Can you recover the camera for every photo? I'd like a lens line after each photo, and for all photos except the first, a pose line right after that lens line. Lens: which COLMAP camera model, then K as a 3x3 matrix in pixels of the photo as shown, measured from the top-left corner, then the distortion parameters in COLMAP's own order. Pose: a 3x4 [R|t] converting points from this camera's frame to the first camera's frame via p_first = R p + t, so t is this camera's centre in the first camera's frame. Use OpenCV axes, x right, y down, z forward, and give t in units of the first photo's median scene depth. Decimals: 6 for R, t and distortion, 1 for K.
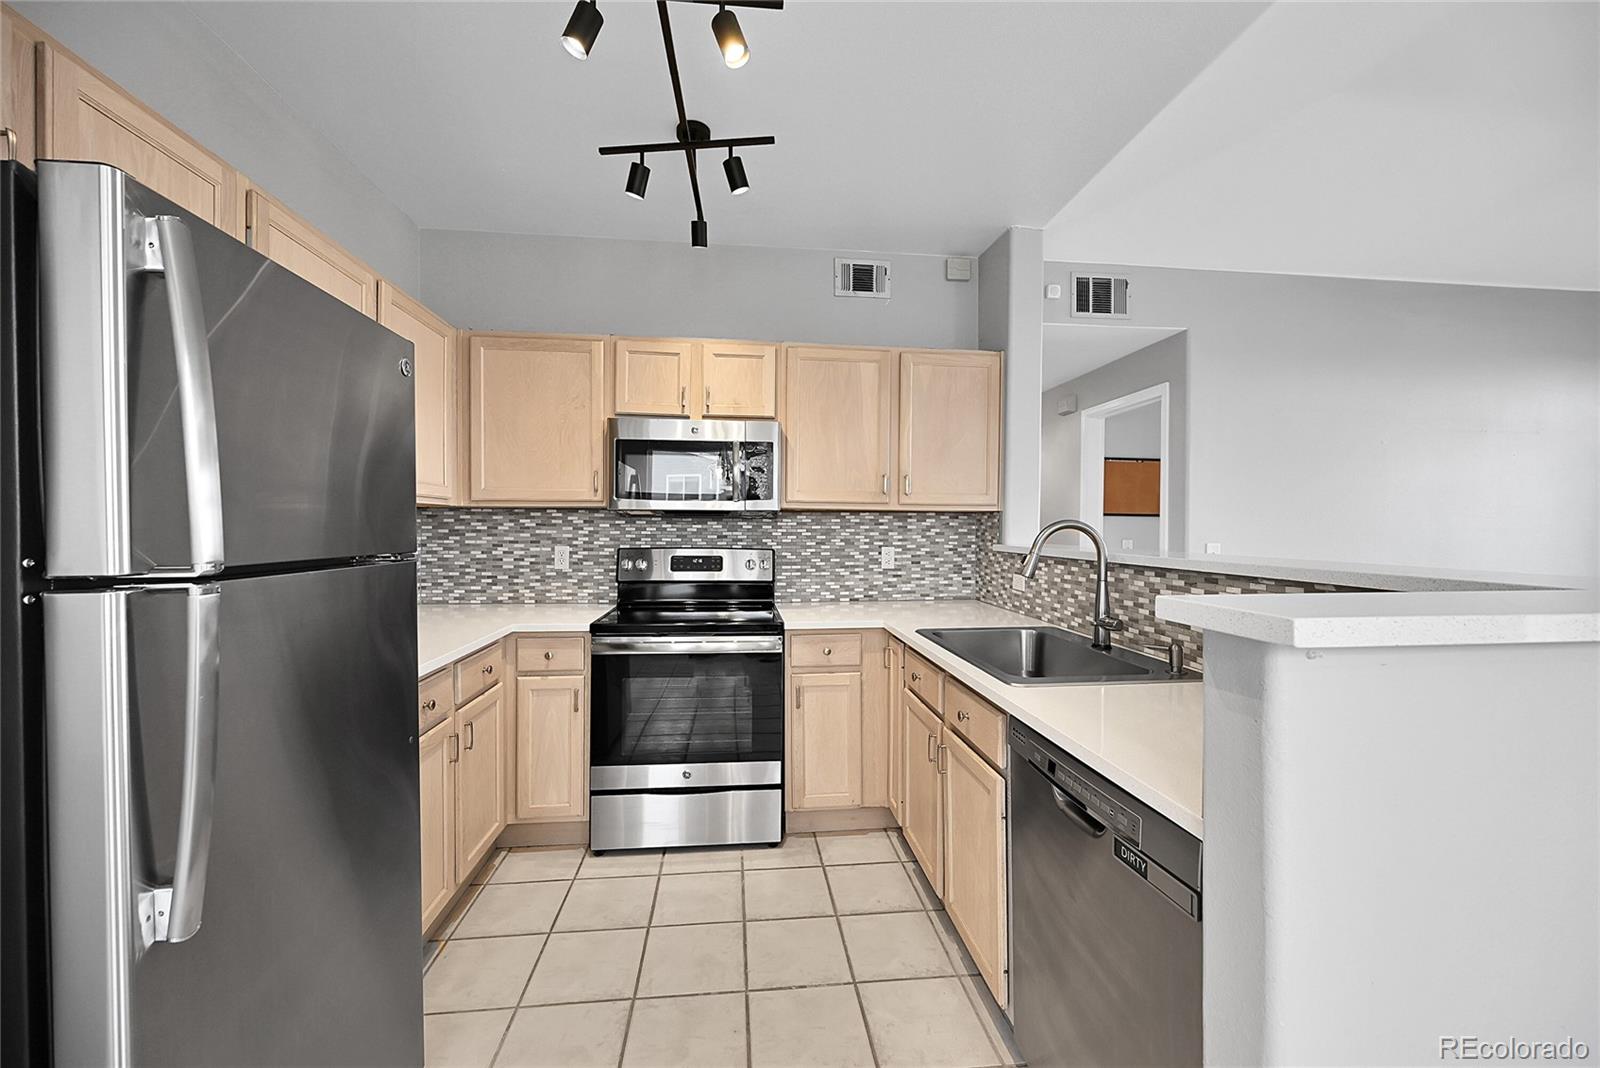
lens RADIAL K [[624.4, 0, 803.0], [0, 624.4, 532.3], [0, 0, 1]] dist [-0.002596, -0.000003]
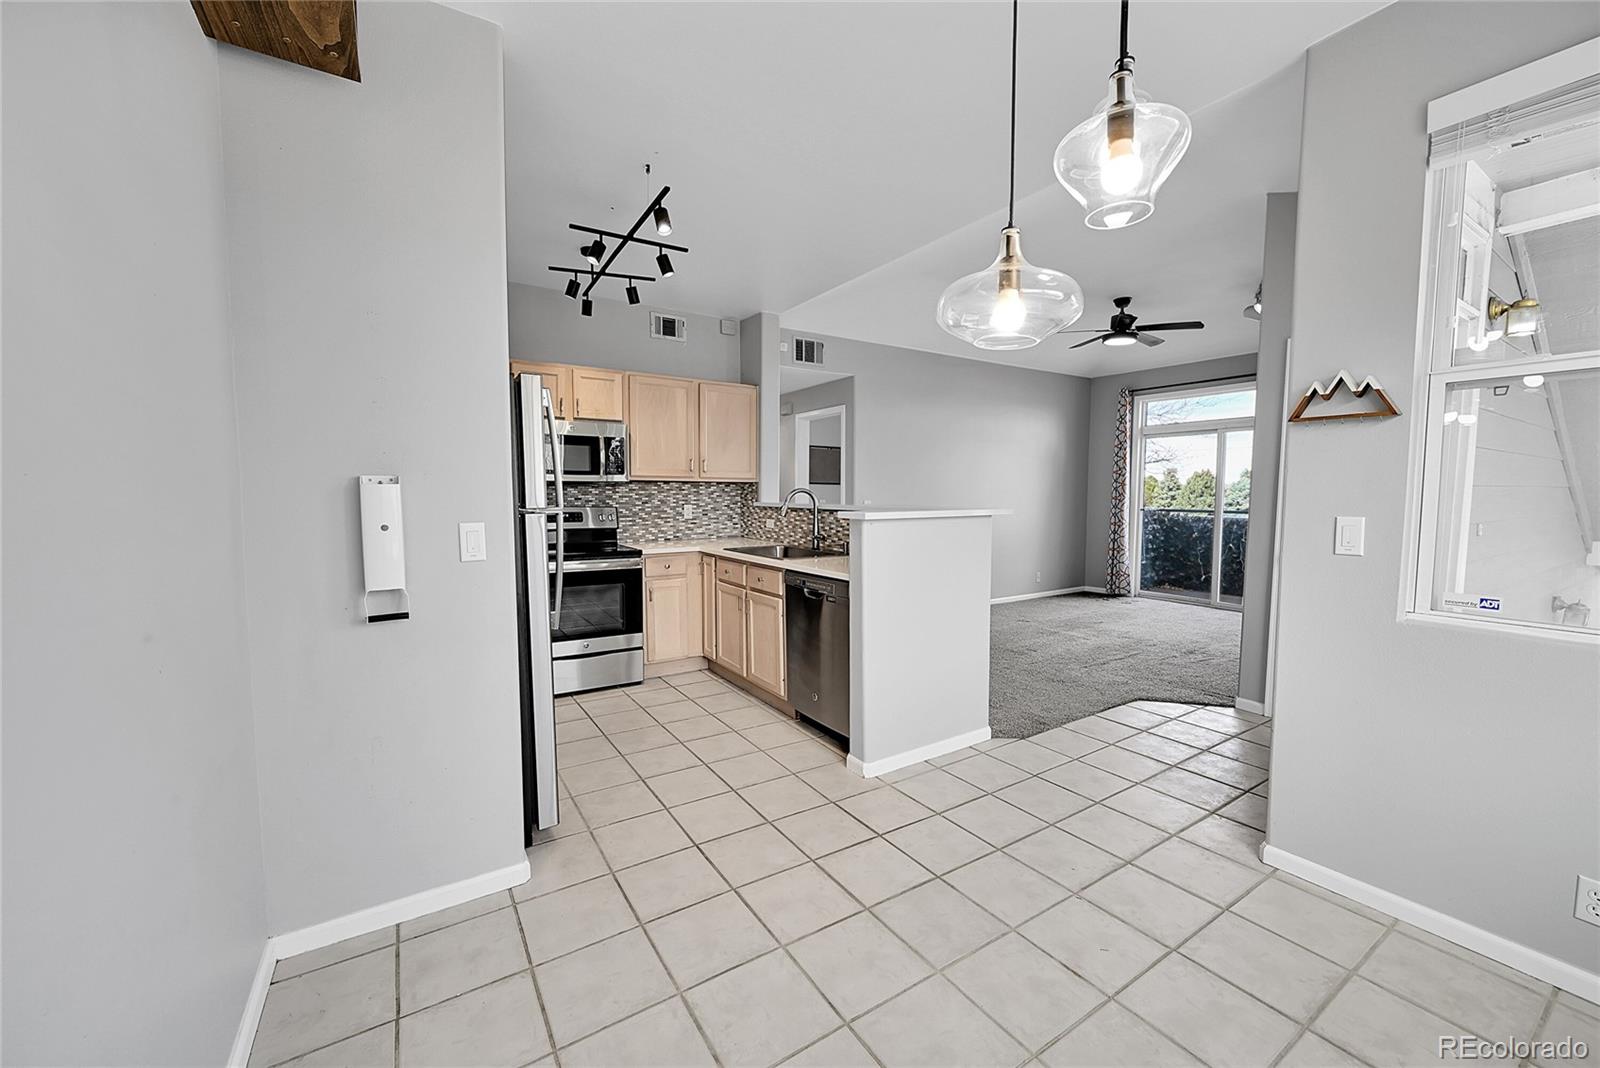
lens RADIAL K [[622.5, 0, 804.4], [0, 622.5, 533.4], [0, 0, 1]] dist [-0.002348, 0.000042]
pose [[0.896166, -0.032537, 0.442525, -0.312412], [0.006381, 0.998150, 0.060468, 0.003225], [-0.443674, -0.051365, 0.894715, -0.554316]]
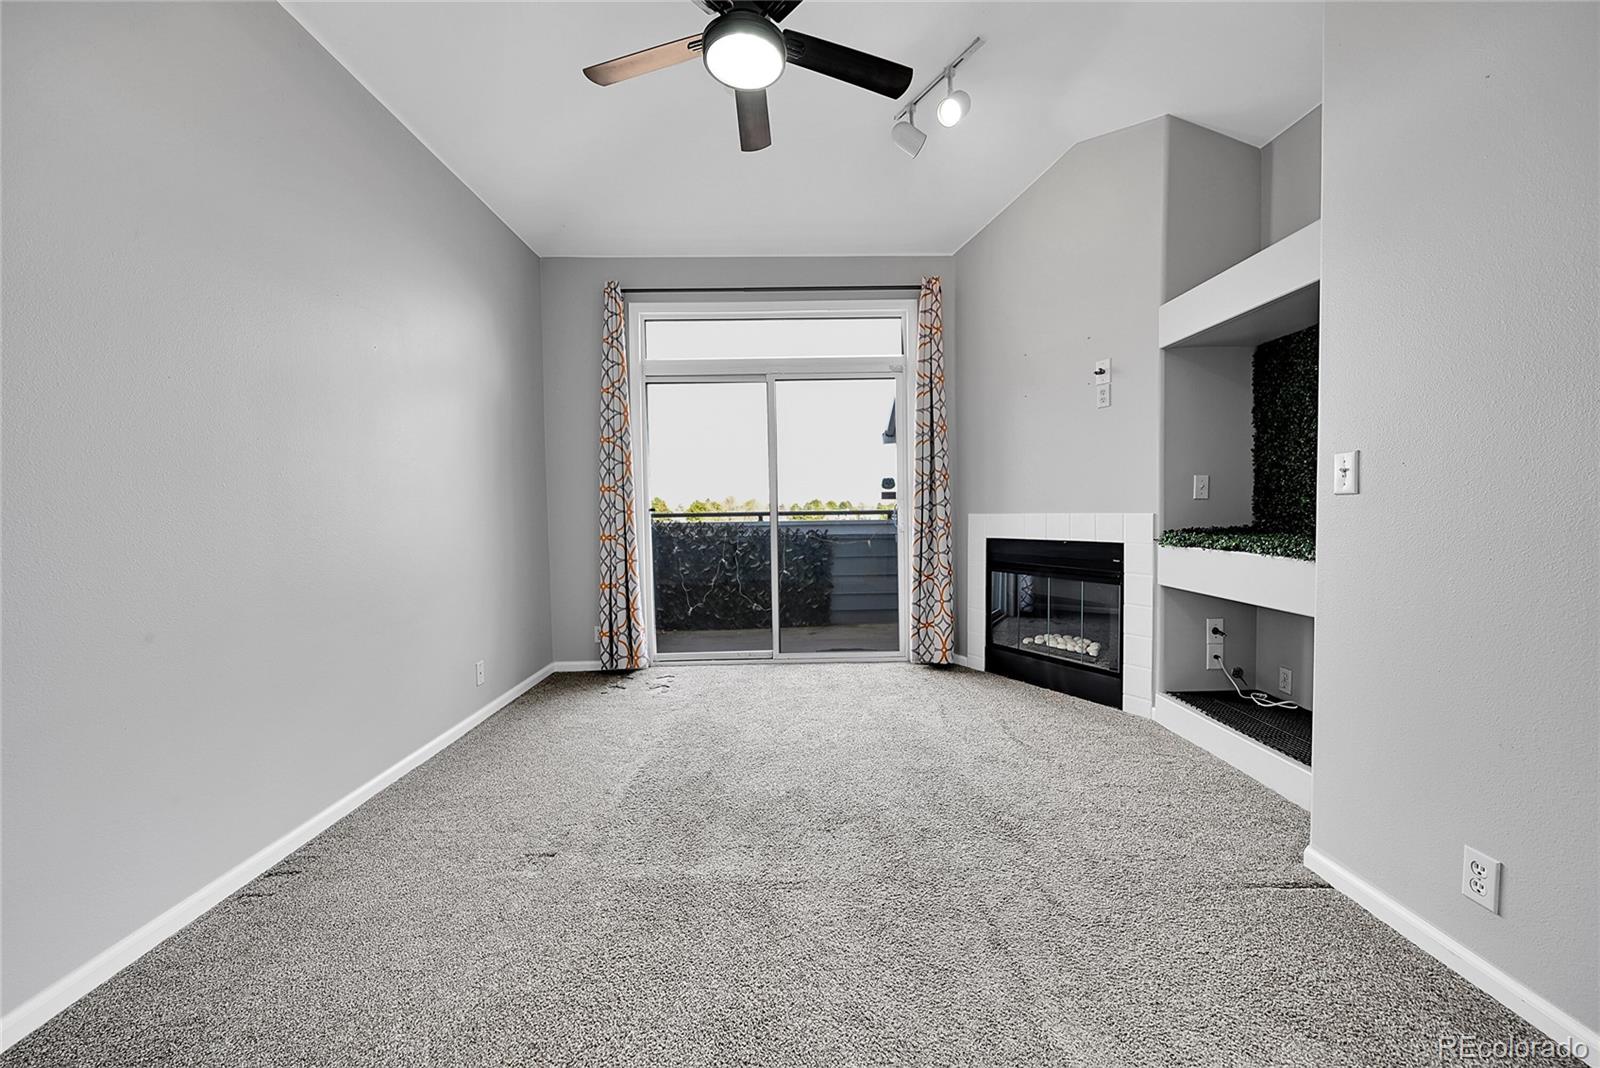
lens RADIAL K [[624.4, 0, 803.0], [0, 624.4, 532.3], [0, 0, 1]] dist [-0.002596, -0.000003]
pose [[0.100079, -0.043824, 0.994014, 0.634111], [0.027969, 0.998759, 0.041217, 0.068816], [-0.994586, 0.023677, 0.101181, 0.588787]]
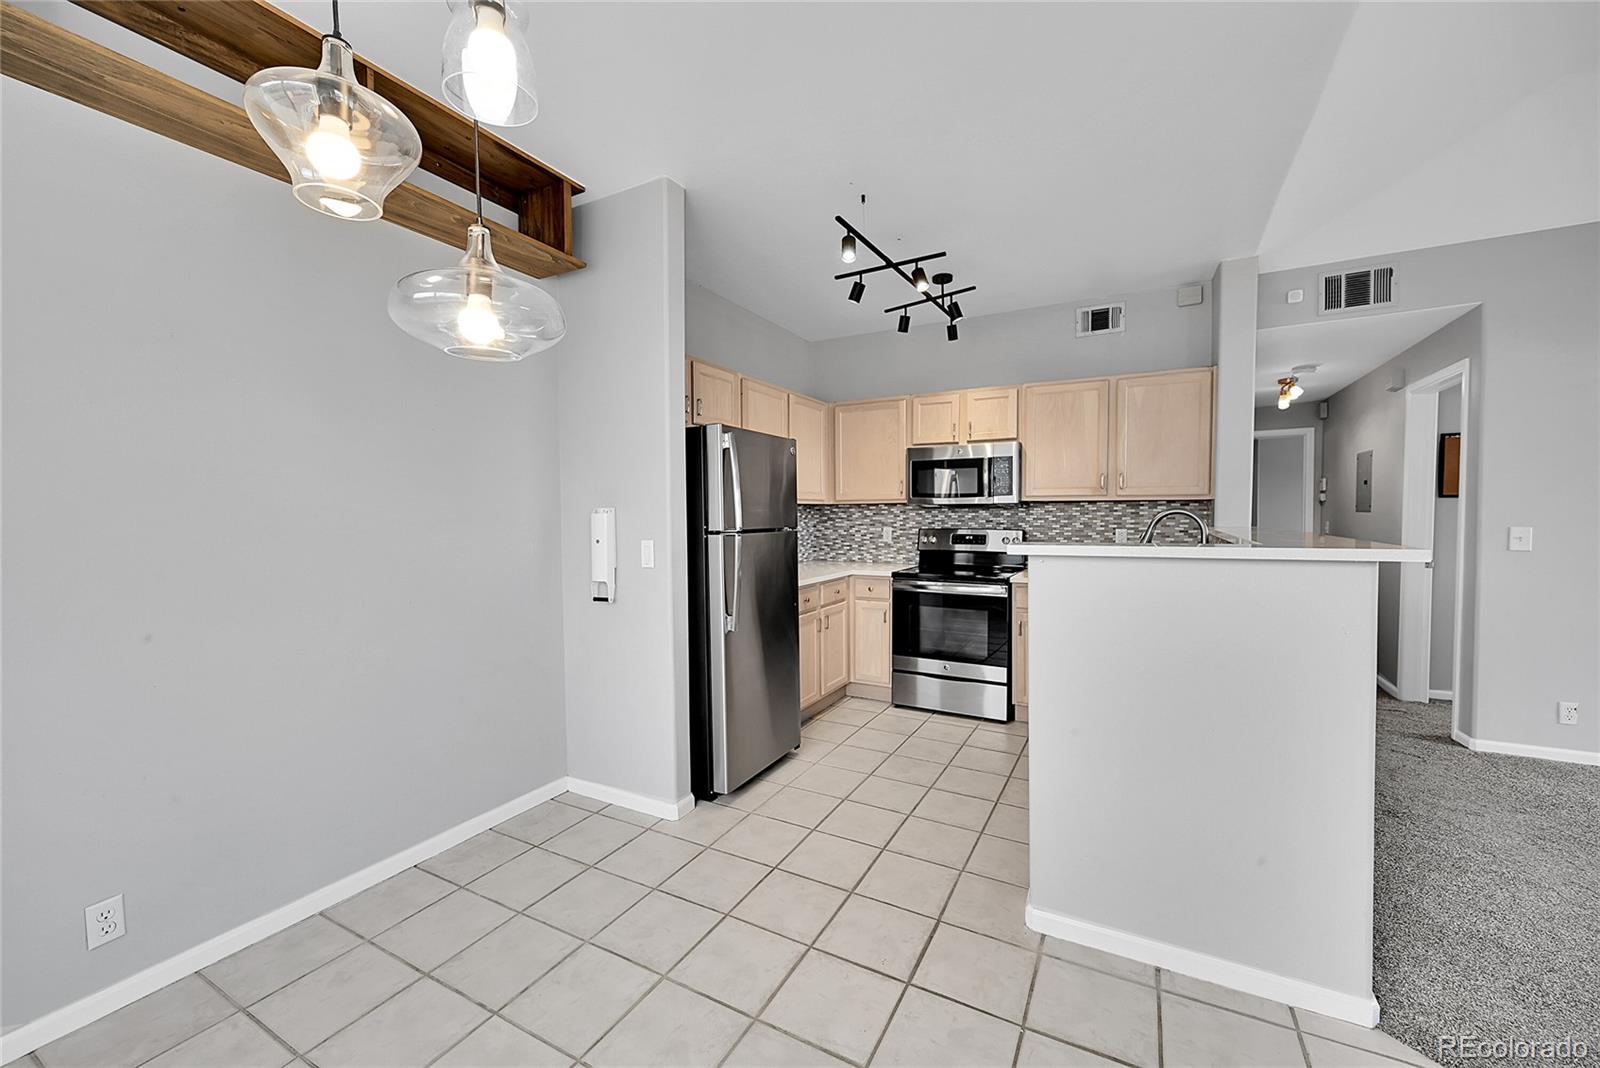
lens RADIAL K [[622.5, 0, 804.4], [0, 622.5, 533.4], [0, 0, 1]] dist [-0.002348, 0.000042]
pose [[0.821097, 0.008580, -0.570724, 0.351487], [0.005298, 0.999729, 0.022652, 0.000549], [0.570763, -0.021623, 0.820830, -0.433944]]
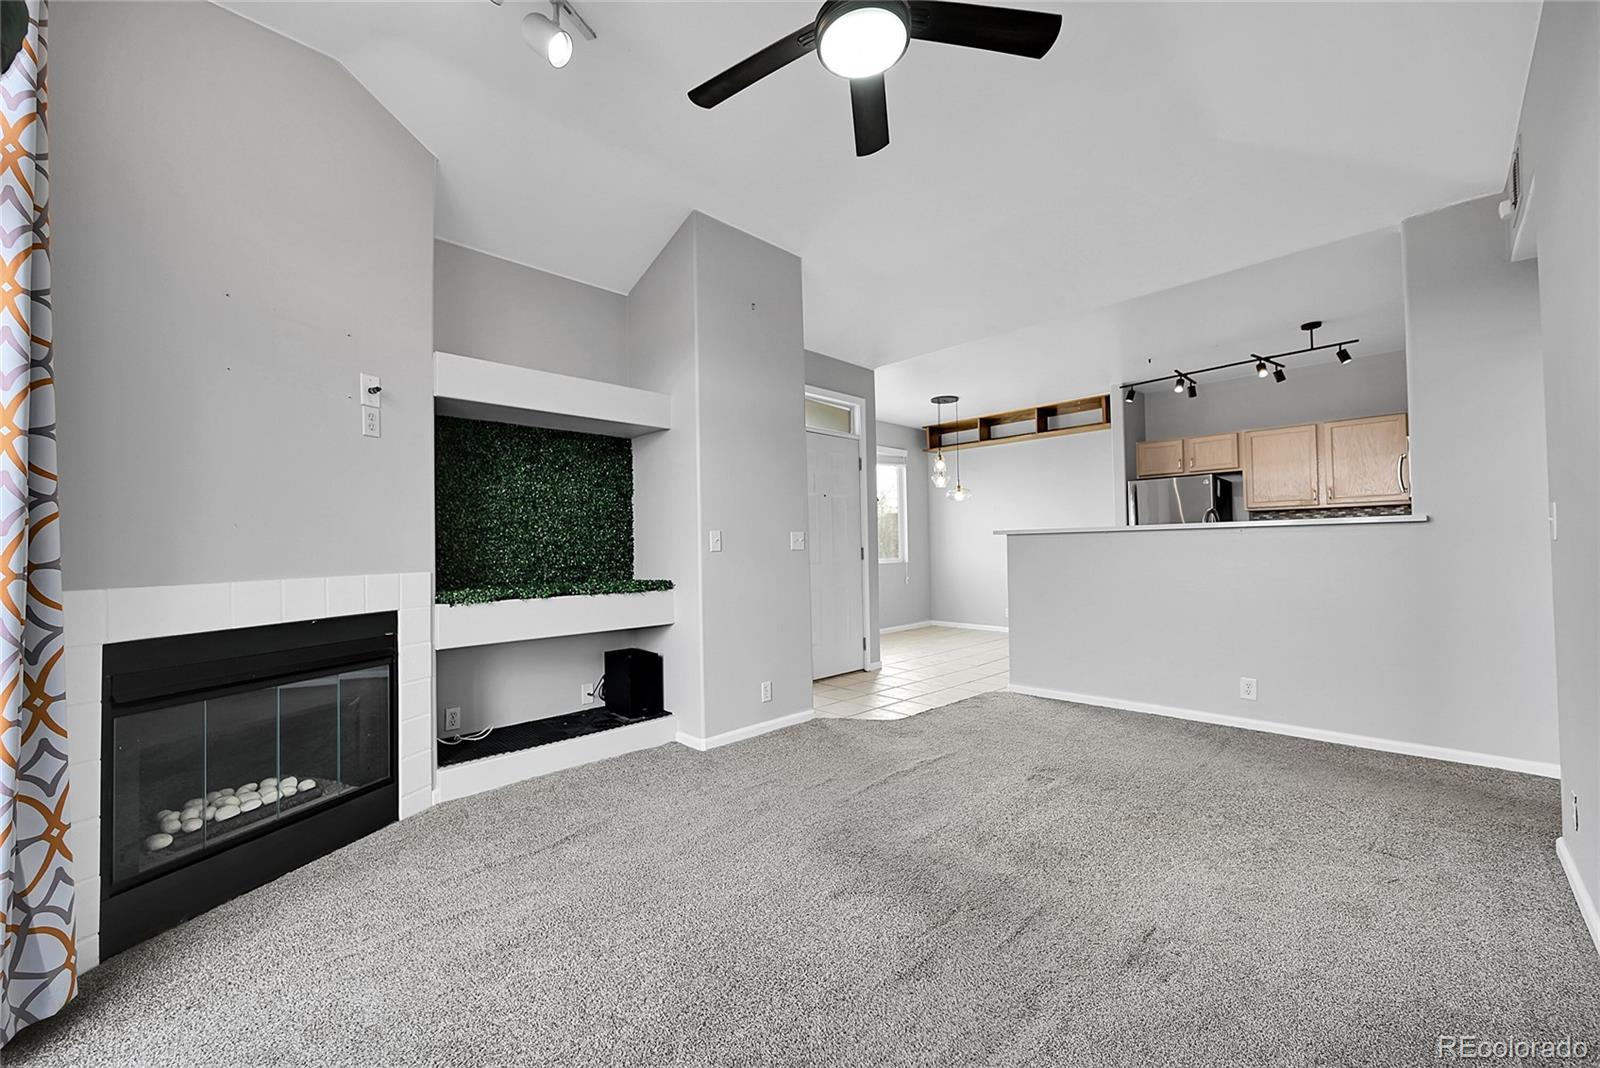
lens RADIAL K [[622.5, 0, 804.4], [0, 622.5, 533.4], [0, 0, 1]] dist [-0.002348, 0.000042]
pose [[-0.788242, -0.005500, -0.615341, 1.816910], [0.007110, 0.999812, -0.018045, 0.059669], [0.615325, -0.018599, -0.788054, 1.173314]]
